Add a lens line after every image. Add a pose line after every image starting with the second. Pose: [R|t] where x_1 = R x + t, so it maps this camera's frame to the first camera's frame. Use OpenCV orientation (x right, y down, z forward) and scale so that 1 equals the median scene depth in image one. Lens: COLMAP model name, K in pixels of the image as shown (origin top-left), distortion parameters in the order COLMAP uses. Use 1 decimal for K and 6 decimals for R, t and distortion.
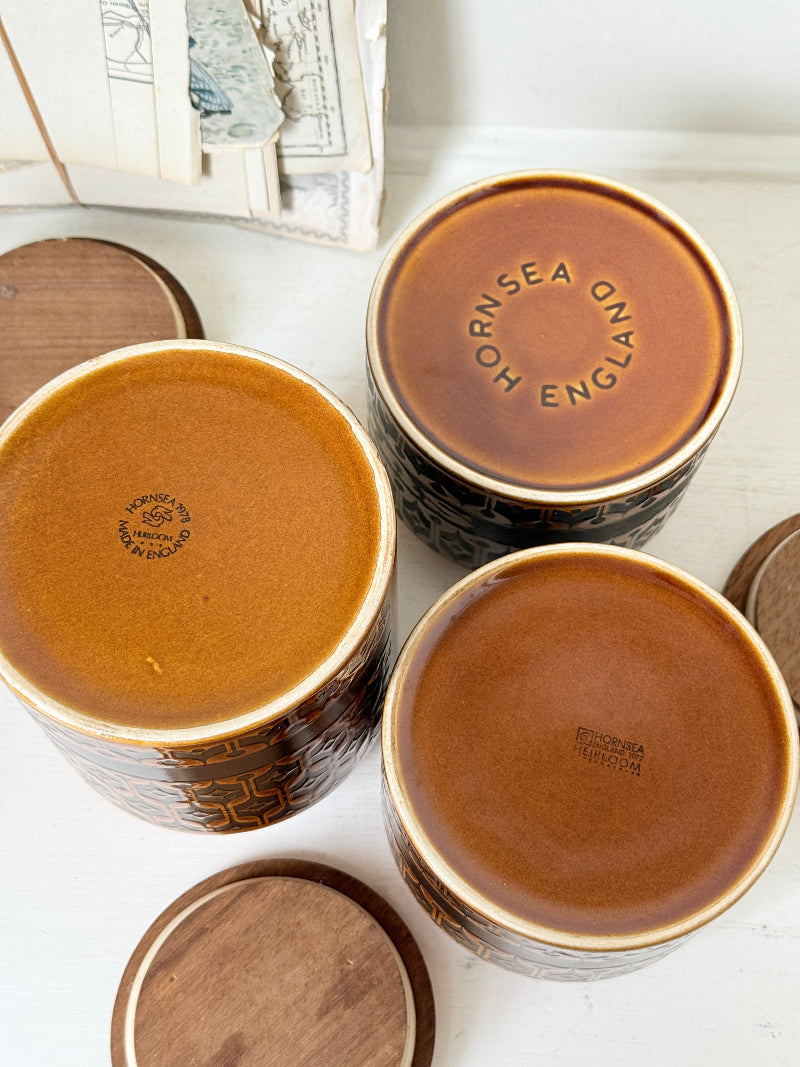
lens RADIAL K [[1515.0, 0, 400.0], [0, 1515.0, 533.5], [0, 0, 1]] dist [0.172458, -0.336711]
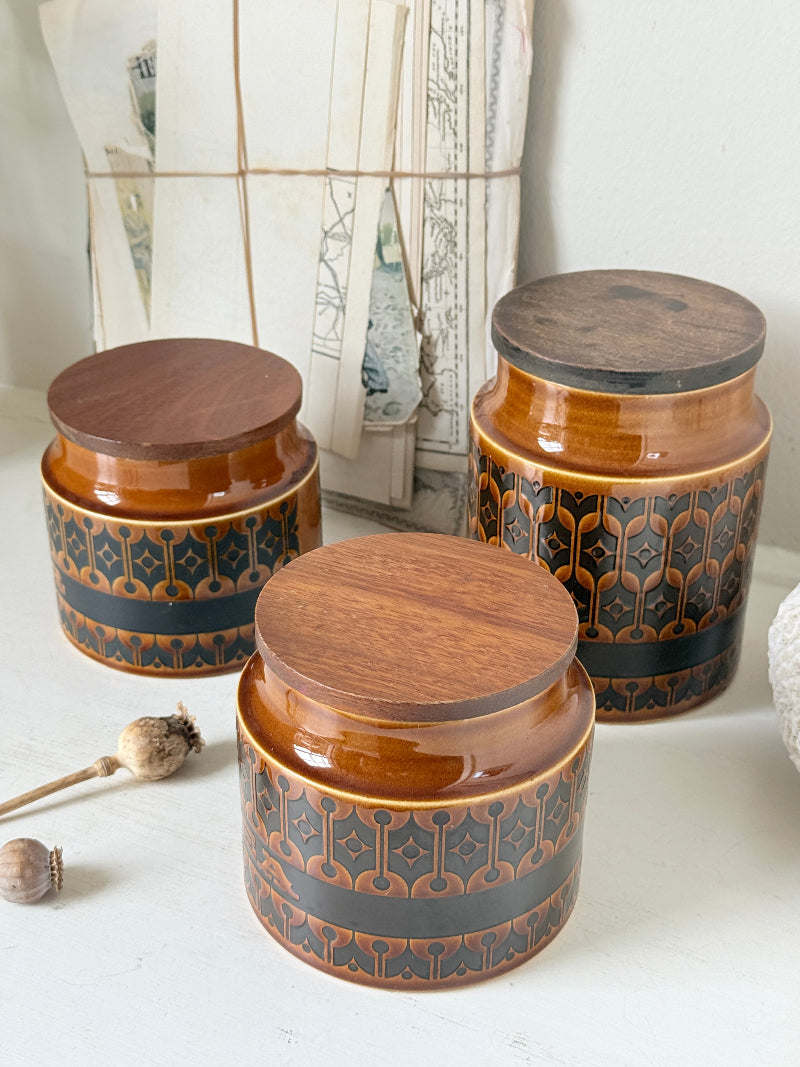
lens RADIAL K [[1515.0, 0, 400.0], [0, 1515.0, 533.5], [0, 0, 1]] dist [0.172458, -0.336711]
pose [[0.921723, 0.185123, -0.340818, 0.385750], [-0.354177, 0.759880, -0.545106, 0.553792], [0.158069, 0.623147, 0.765965, 0.071185]]
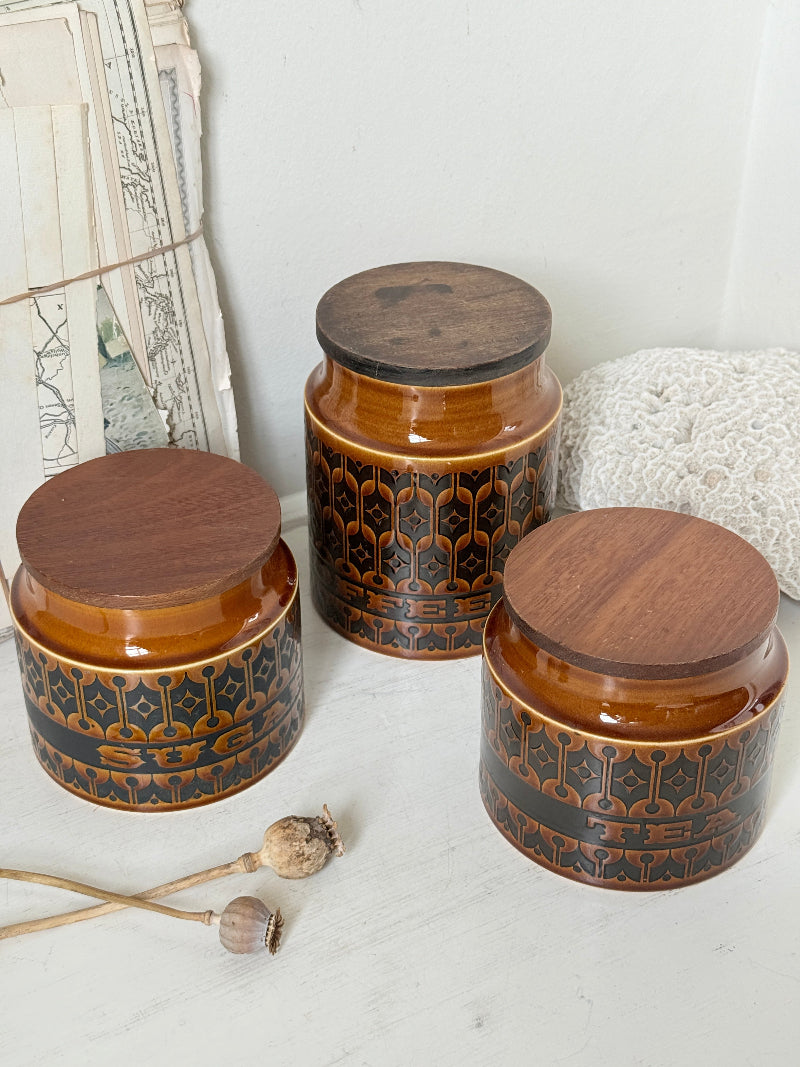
lens RADIAL K [[1515.0, 0, 400.0], [0, 1515.0, 533.5], [0, 0, 1]] dist [0.172458, -0.336711]
pose [[0.851269, -0.302915, 0.428467, -0.507924], [0.485438, 0.764645, -0.423873, 0.433824], [-0.199227, 0.568824, 0.797965, -0.053425]]
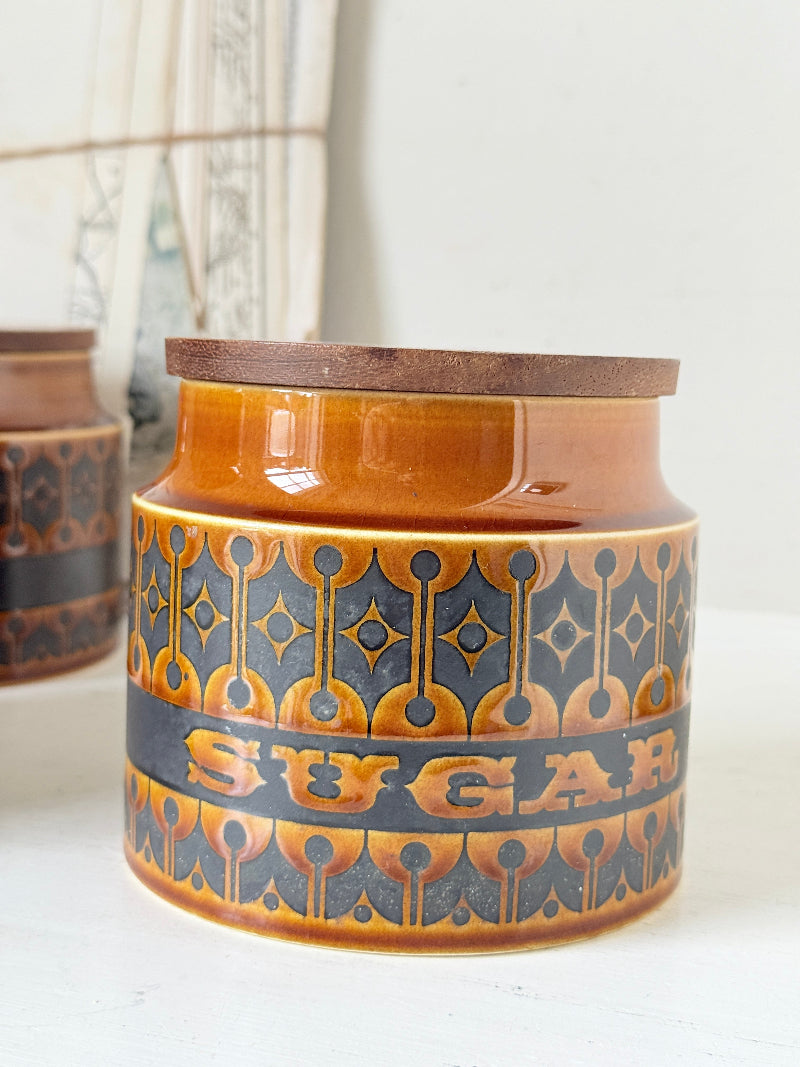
lens RADIAL K [[1515.0, 0, 400.0], [0, 1515.0, 533.5], [0, 0, 1]] dist [0.172458, -0.336711]
pose [[0.968780, 0.049906, -0.242848, 0.309129], [-0.236469, 0.480289, -0.844633, 0.608759], [0.074485, 0.875689, 0.477096, 0.614460]]
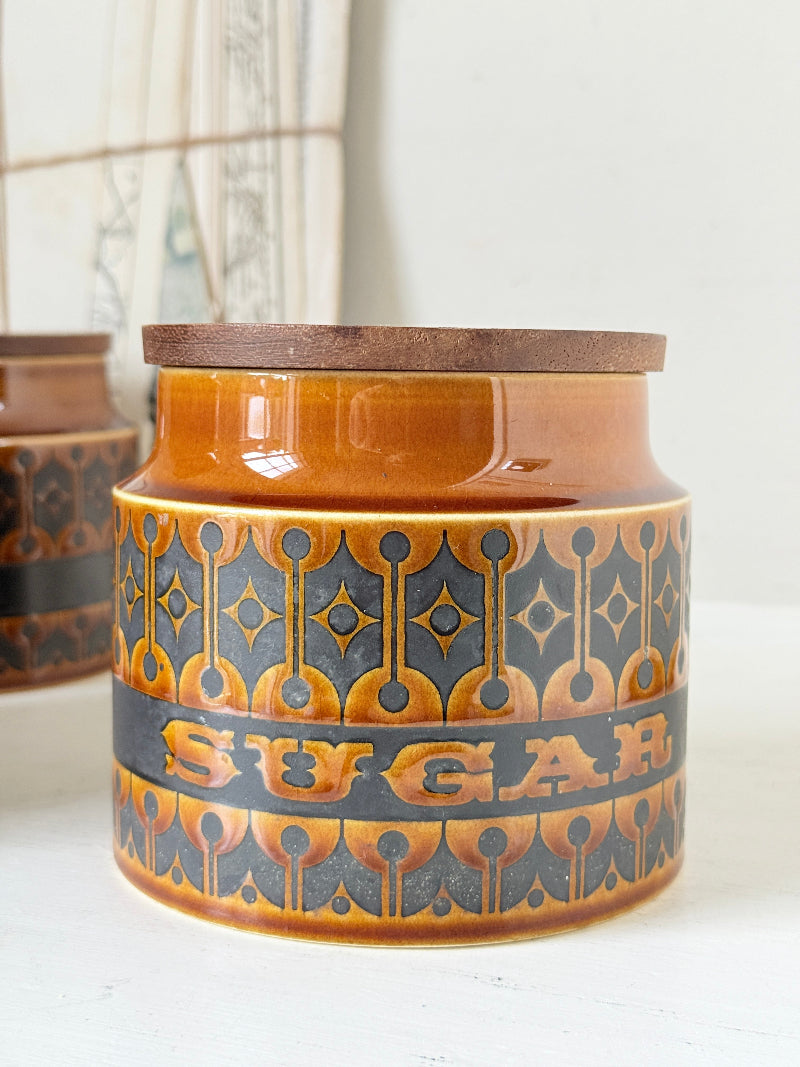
lens RADIAL K [[1515.0, 0, 400.0], [0, 1515.0, 533.5], [0, 0, 1]] dist [0.172458, -0.336711]
pose [[0.959326, 0.027694, -0.280940, 0.330909], [-0.259455, 0.478687, -0.838774, 0.598604], [0.111253, 0.877548, 0.466403, 0.628778]]
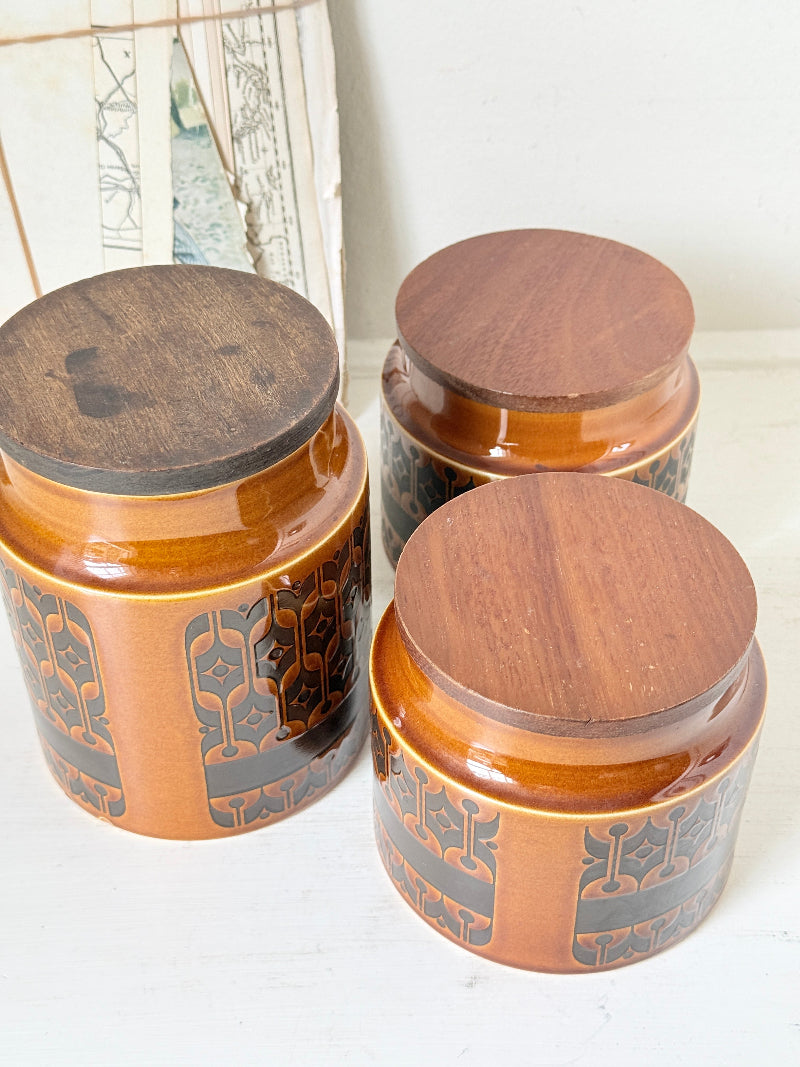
lens RADIAL K [[1515.0, 0, 400.0], [0, 1515.0, 533.5], [0, 0, 1]] dist [0.172458, -0.336711]
pose [[0.998494, -0.047614, 0.027266, -0.008005], [0.054793, 0.891388, -0.449916, 0.435658], [-0.002883, 0.450732, 0.892655, 0.068219]]
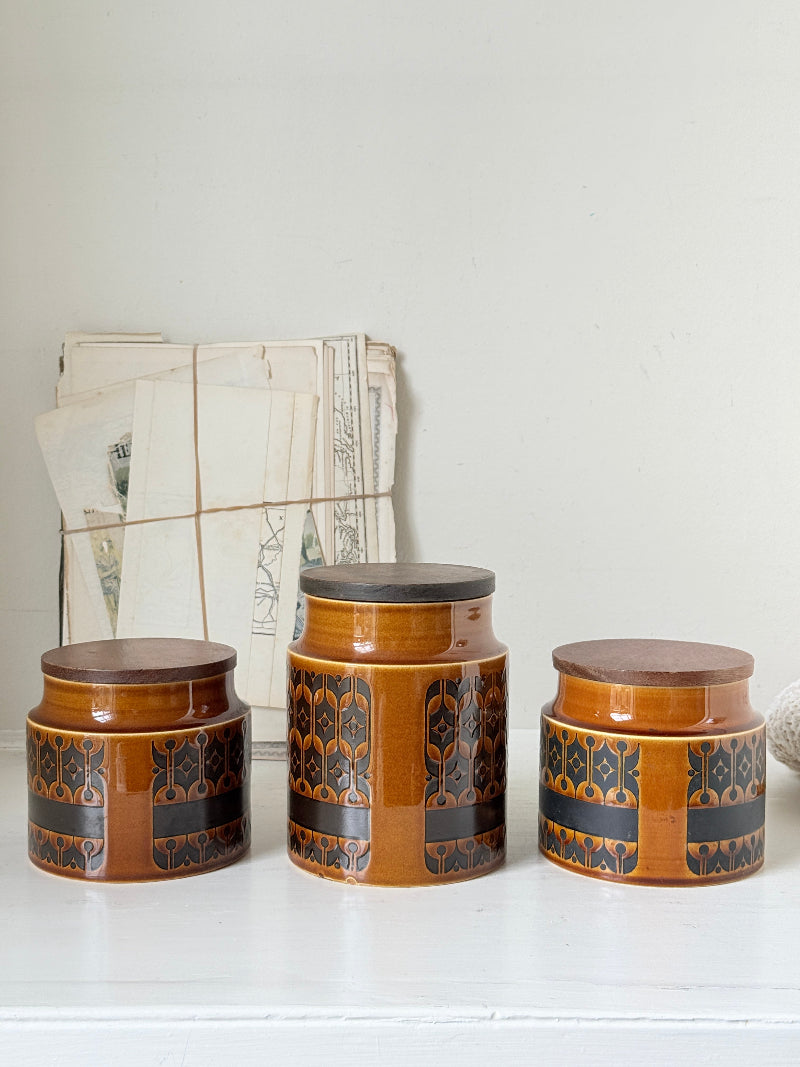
lens RADIAL K [[1515.0, 0, 400.0], [0, 1515.0, 533.5], [0, 0, 1]] dist [0.172458, -0.336711]
pose [[0.999345, -0.009396, 0.034934, -0.071185], [0.035352, 0.458519, -0.887981, 1.360649], [-0.007674, 0.888635, 0.458551, 0.019545]]
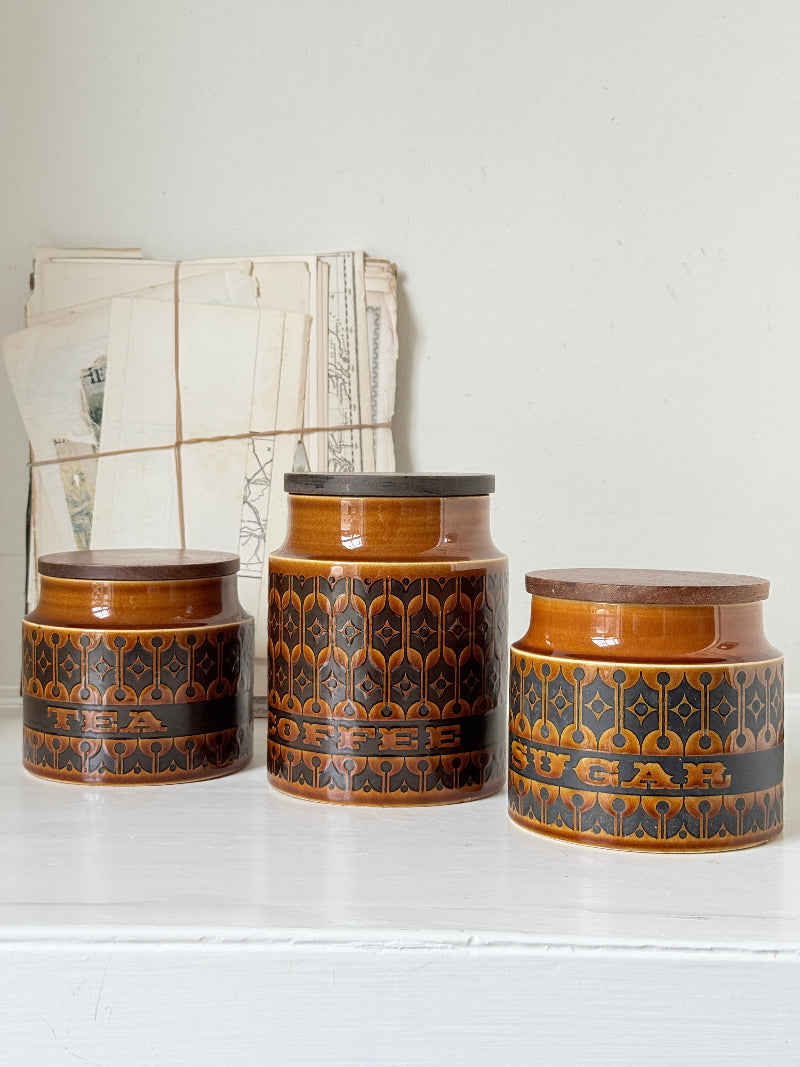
lens RADIAL K [[1515.0, 0, 400.0], [0, 1515.0, 533.5], [0, 0, 1]] dist [0.172458, -0.336711]
pose [[0.999989, -0.003726, 0.002779, -0.008691], [0.004087, 0.419923, -0.907550, 1.267445], [0.002215, 0.907552, 0.419934, 0.239442]]
